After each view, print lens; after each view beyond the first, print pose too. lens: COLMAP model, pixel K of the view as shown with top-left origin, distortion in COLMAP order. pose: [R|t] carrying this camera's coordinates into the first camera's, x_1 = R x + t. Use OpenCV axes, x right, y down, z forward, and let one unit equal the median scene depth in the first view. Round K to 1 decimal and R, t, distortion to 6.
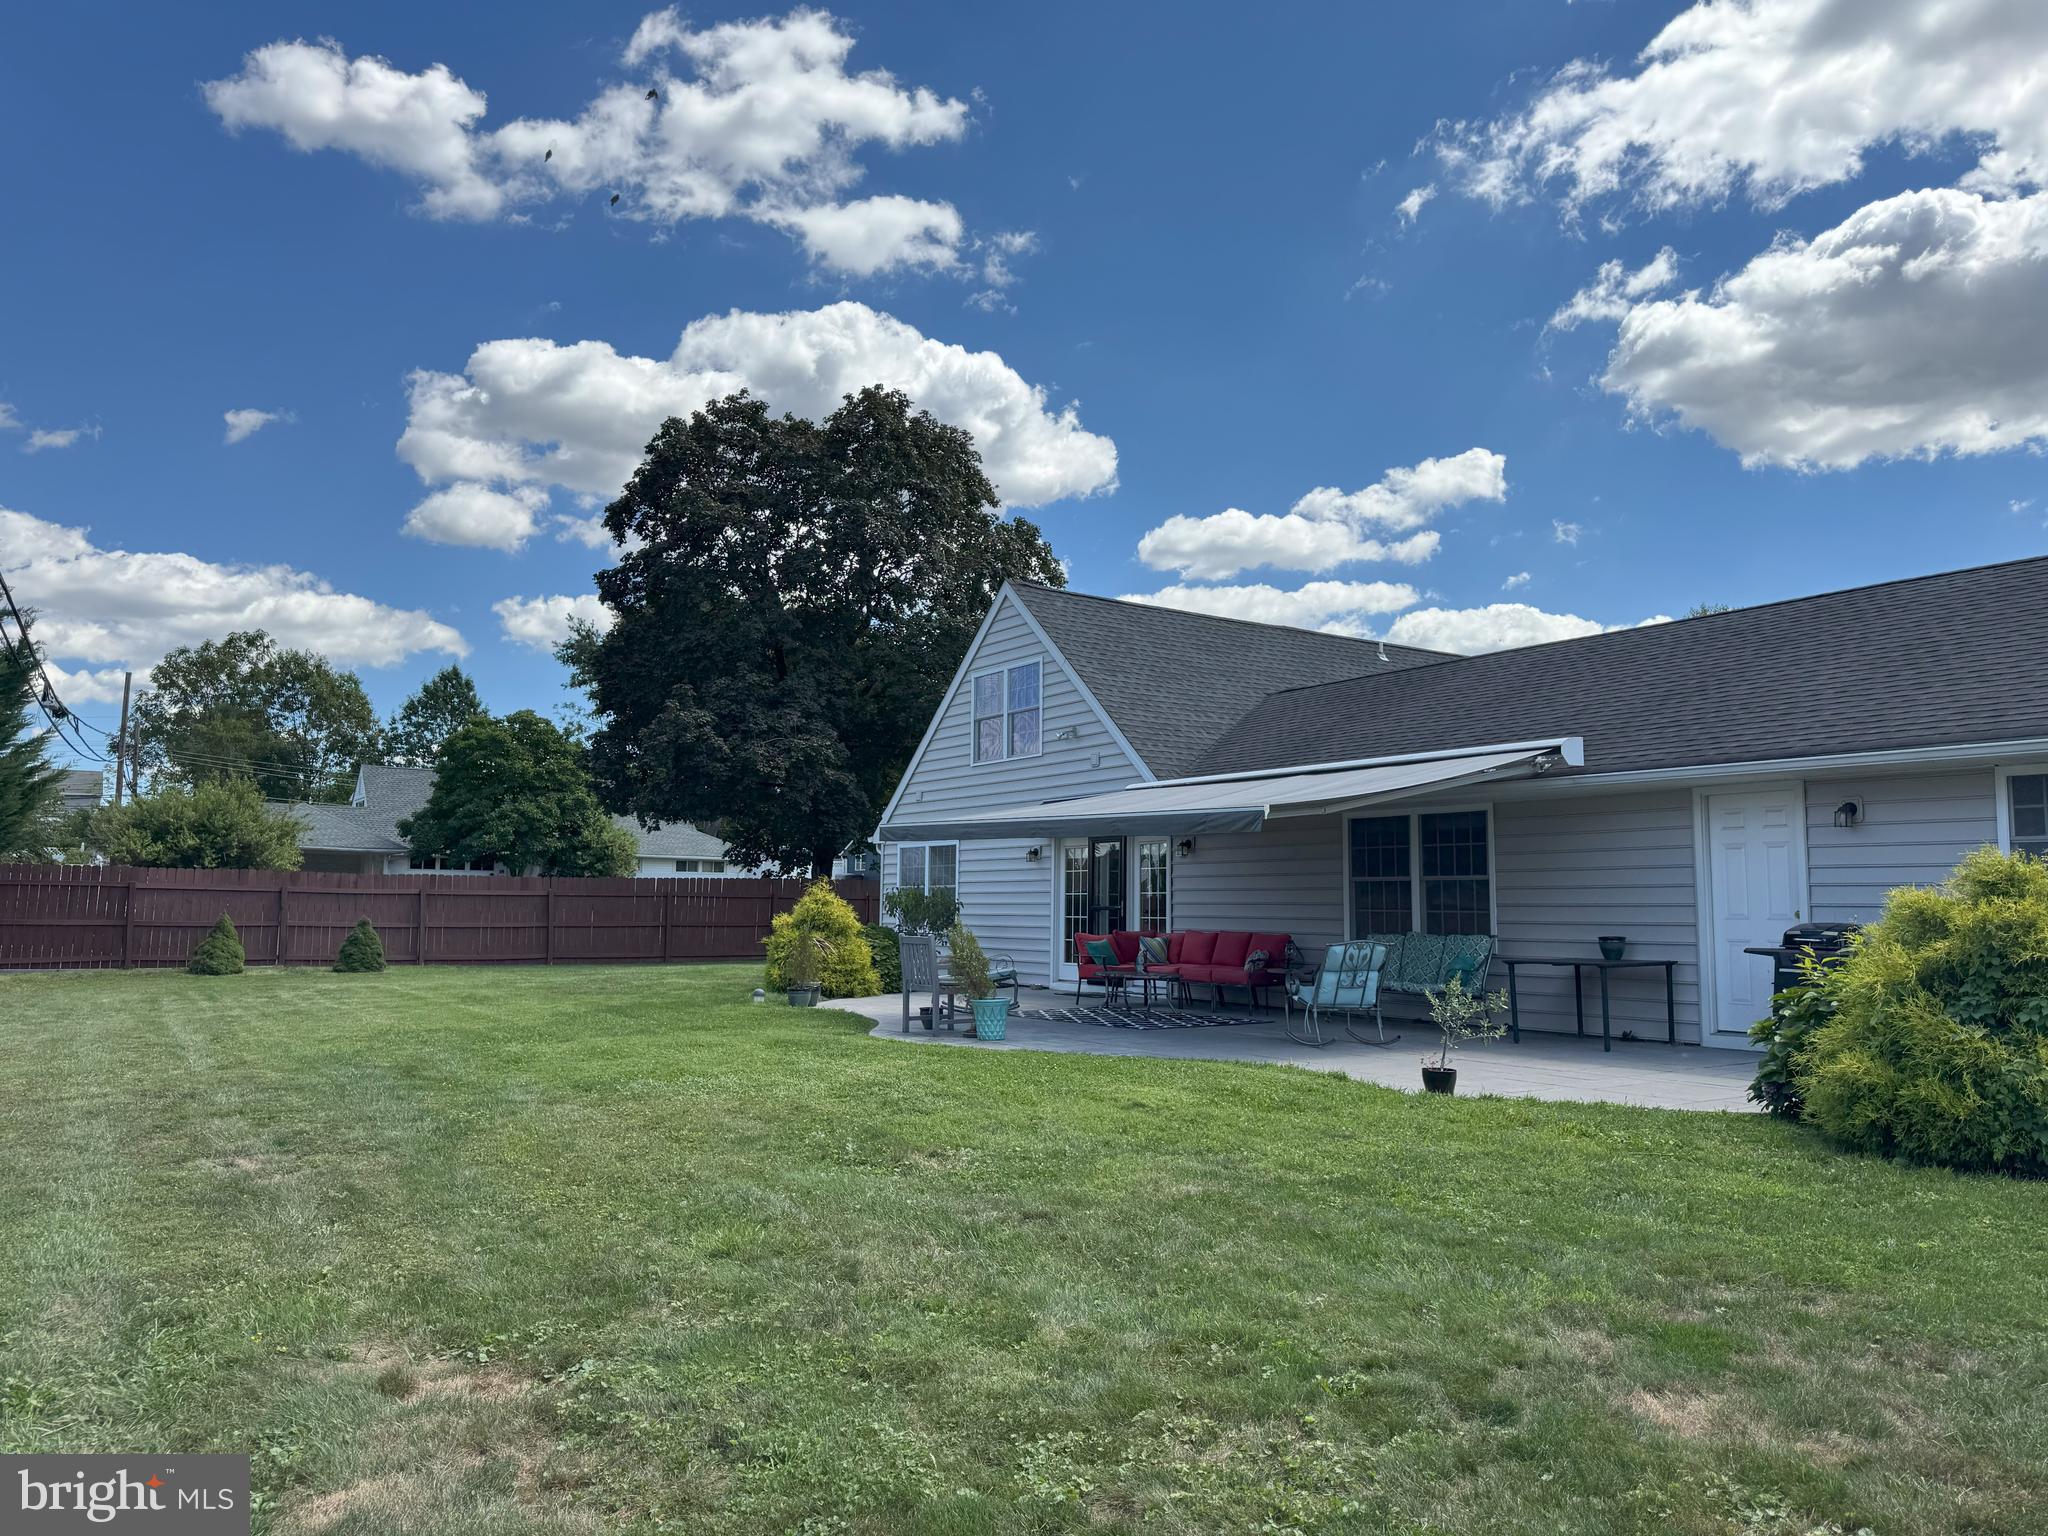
lens RADIAL K [[1448.5, 0, 1024.0], [0, 1448.5, 768.0], [0, 0, 1]] dist [0.120212, -0.164743]
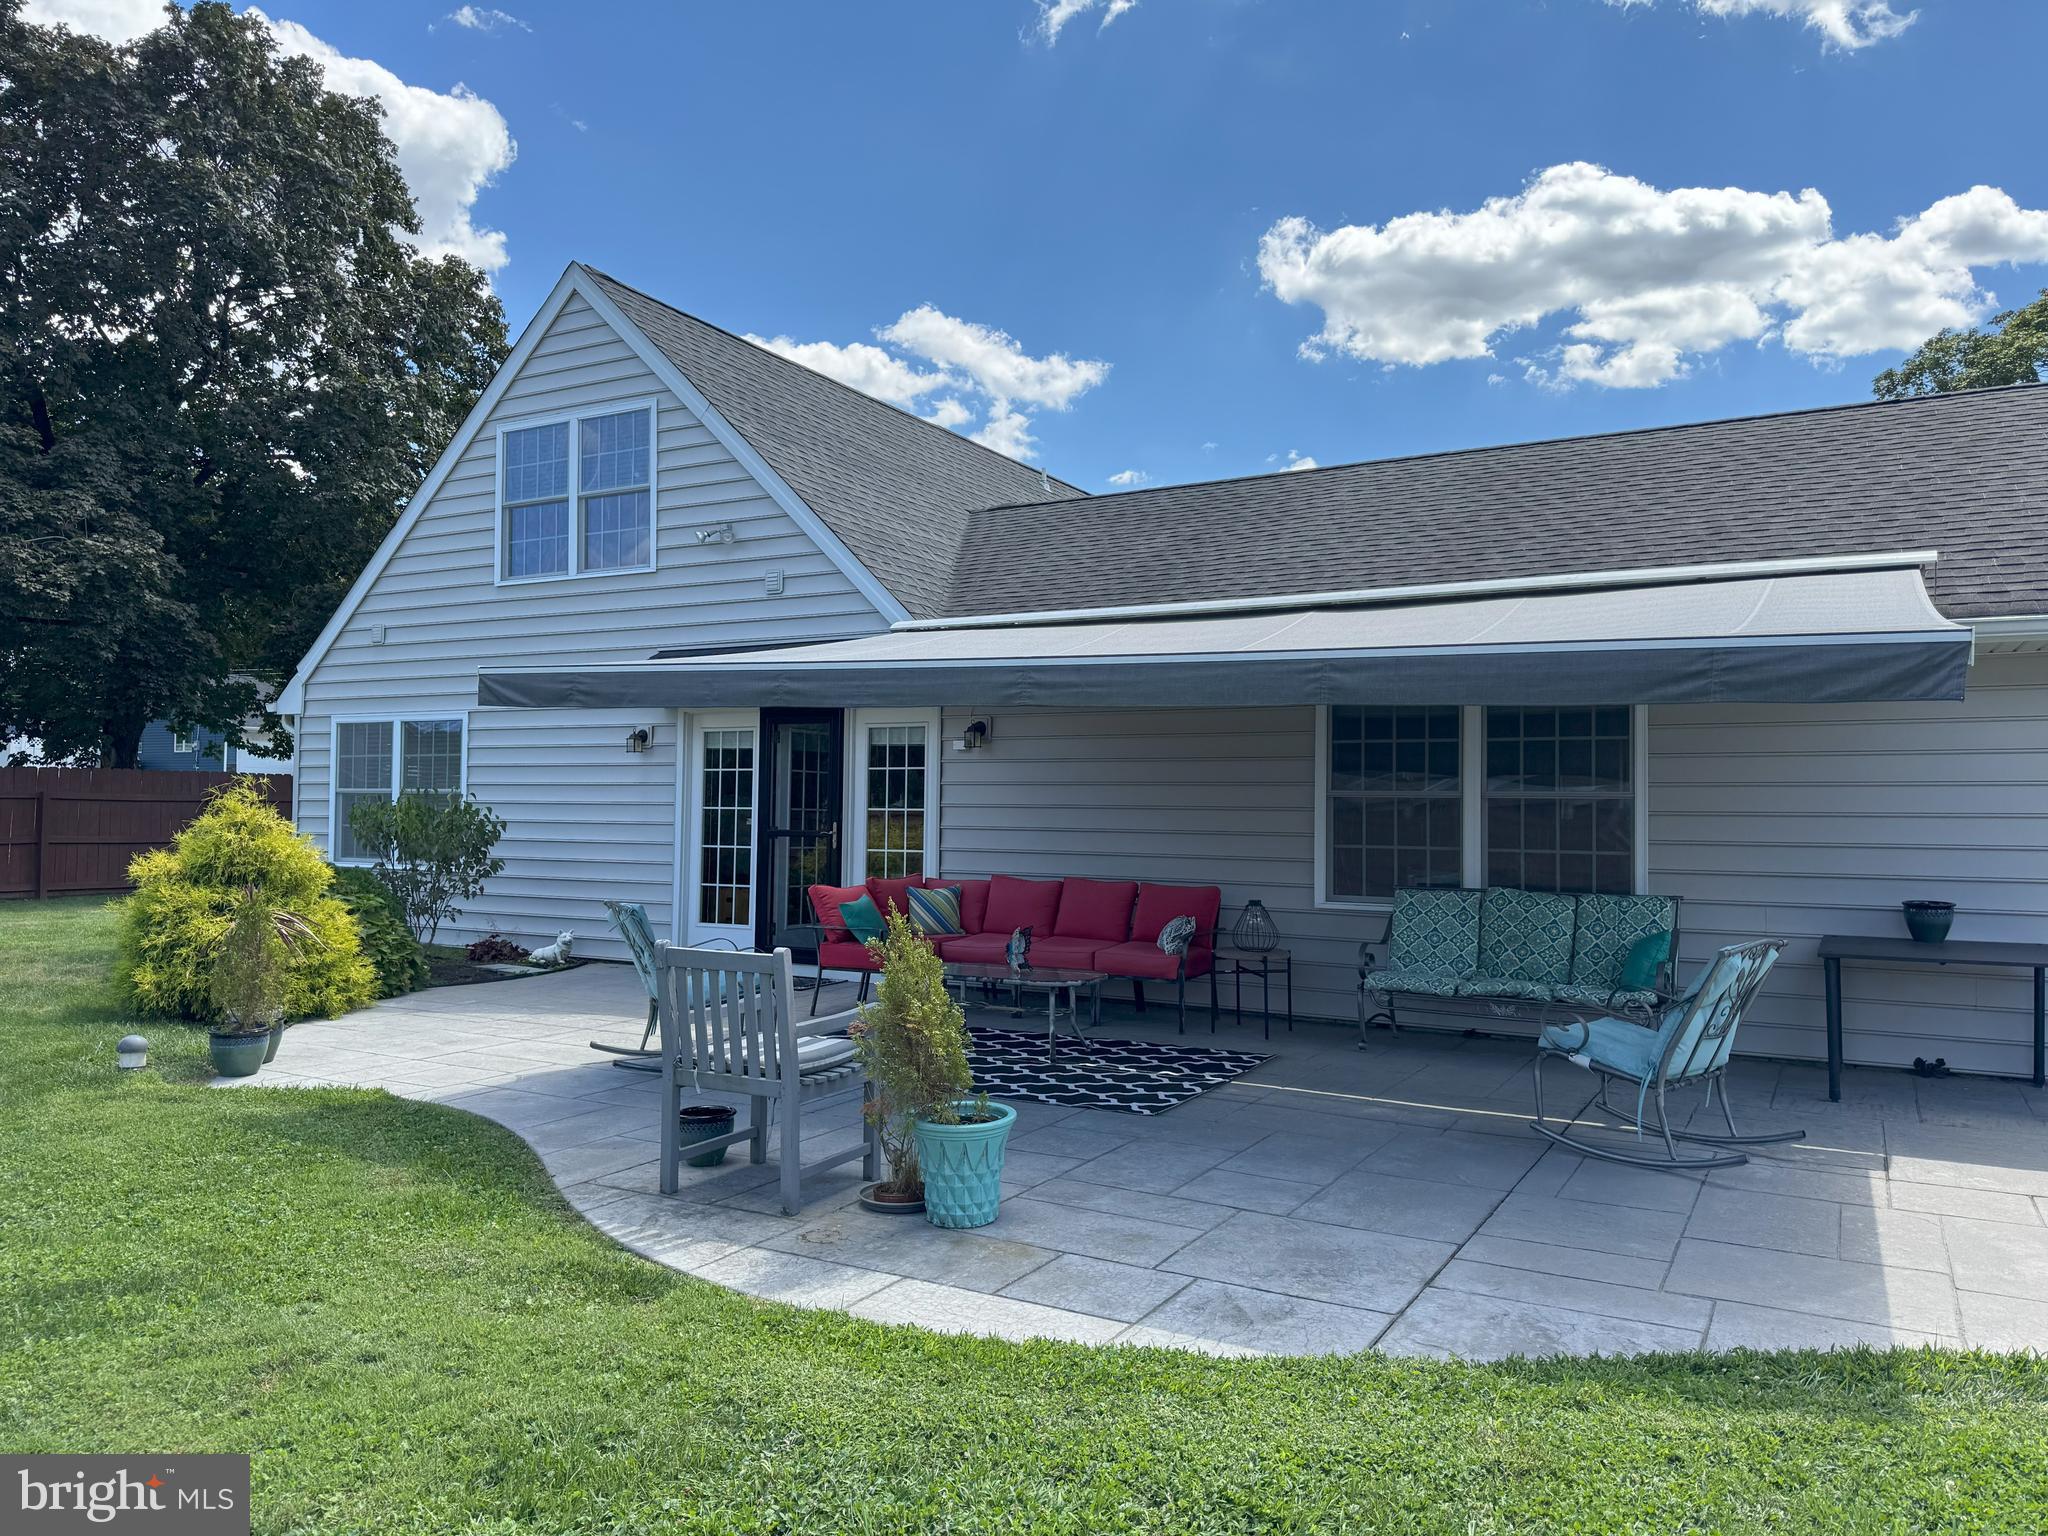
lens RADIAL K [[1448.5, 0, 1024.0], [0, 1448.5, 768.0], [0, 0, 1]] dist [0.120212, -0.164743]
pose [[0.899637, 0.011744, 0.436480, -0.109786], [-0.044749, 0.996854, 0.065412, 0.025095], [-0.434339, -0.078379, 0.897333, 0.398231]]
